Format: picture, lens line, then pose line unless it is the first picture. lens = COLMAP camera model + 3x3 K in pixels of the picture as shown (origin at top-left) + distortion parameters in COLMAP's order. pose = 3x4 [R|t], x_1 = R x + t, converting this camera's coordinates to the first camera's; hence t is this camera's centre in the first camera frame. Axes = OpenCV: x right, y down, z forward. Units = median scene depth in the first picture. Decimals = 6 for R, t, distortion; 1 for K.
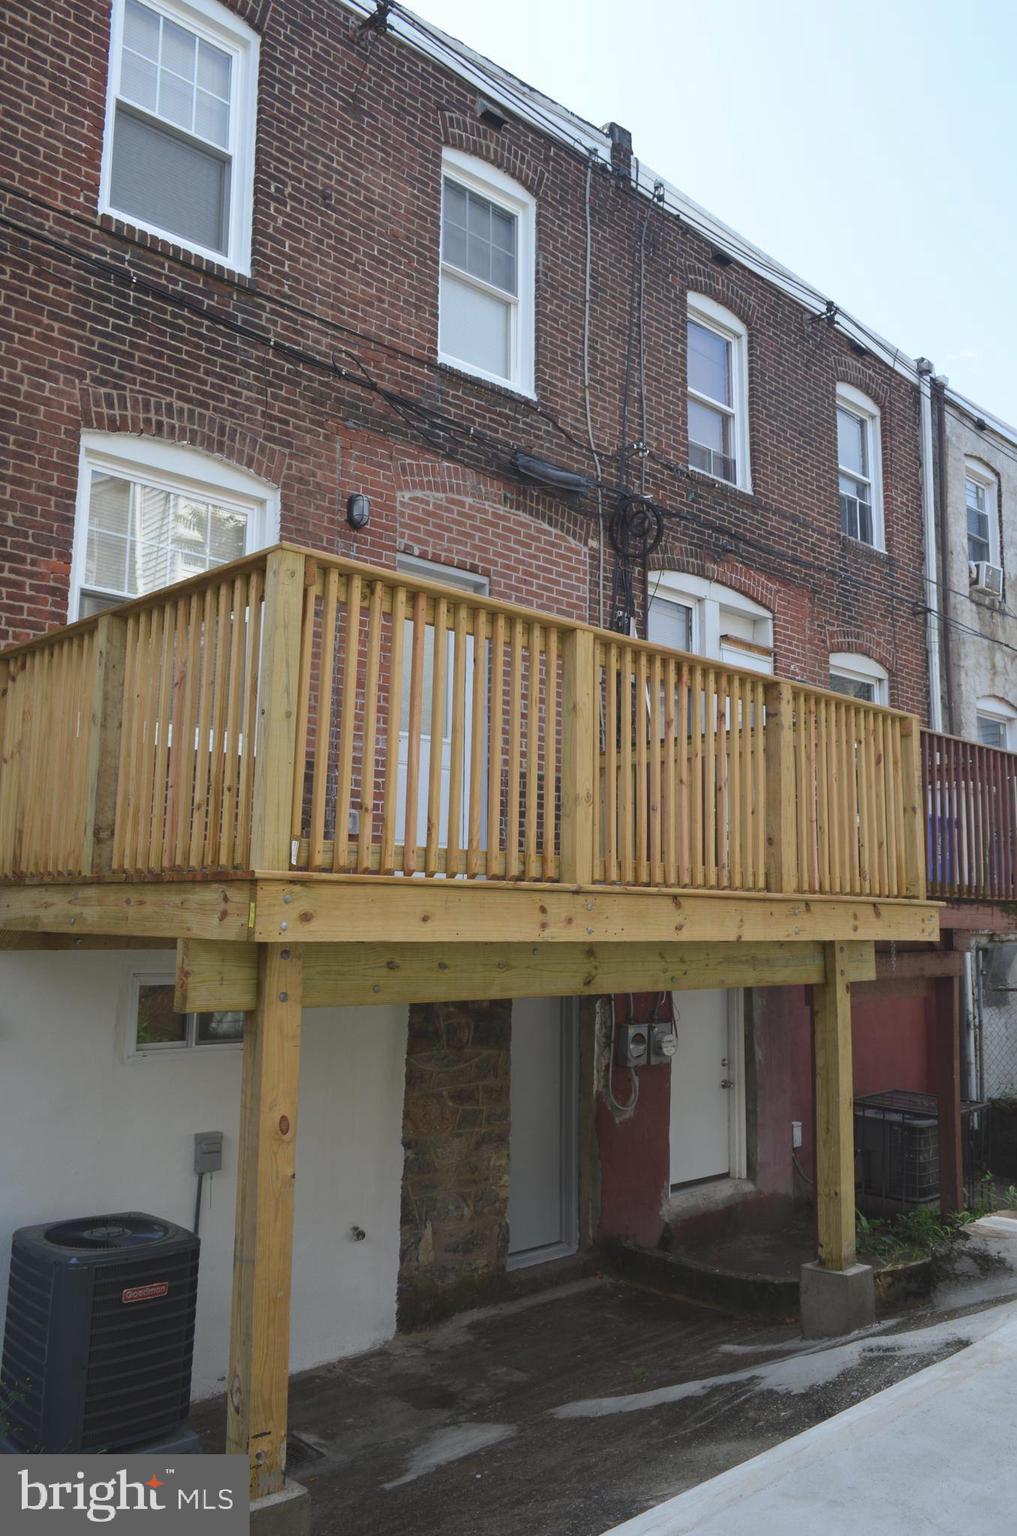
lens RADIAL K [[1193.4, 0, 508.5], [0, 1193.4, 768.0], [0, 0, 1]] dist [-0.004051, -0.005382]
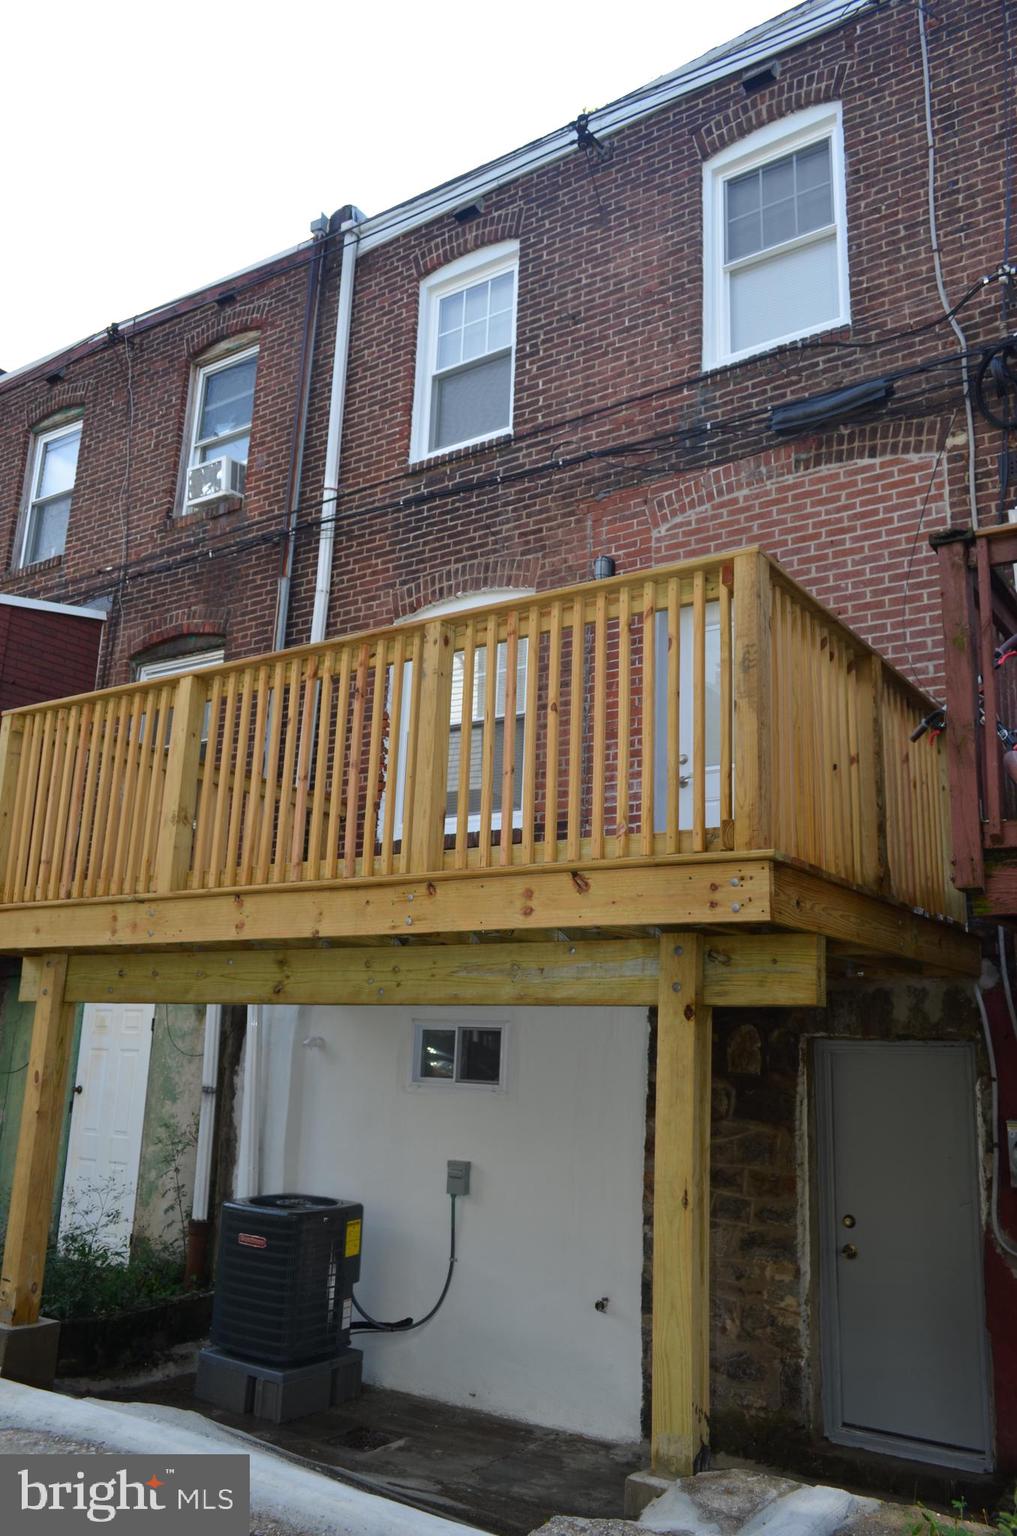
lens RADIAL K [[1193.4, 0, 508.5], [0, 1193.4, 768.0], [0, 0, 1]] dist [-0.004051, -0.005382]
pose [[0.200624, -0.238707, -0.950142, 0.806341], [0.093536, 0.970097, -0.223970, 0.173304], [0.975193, -0.043939, 0.216952, 0.701504]]
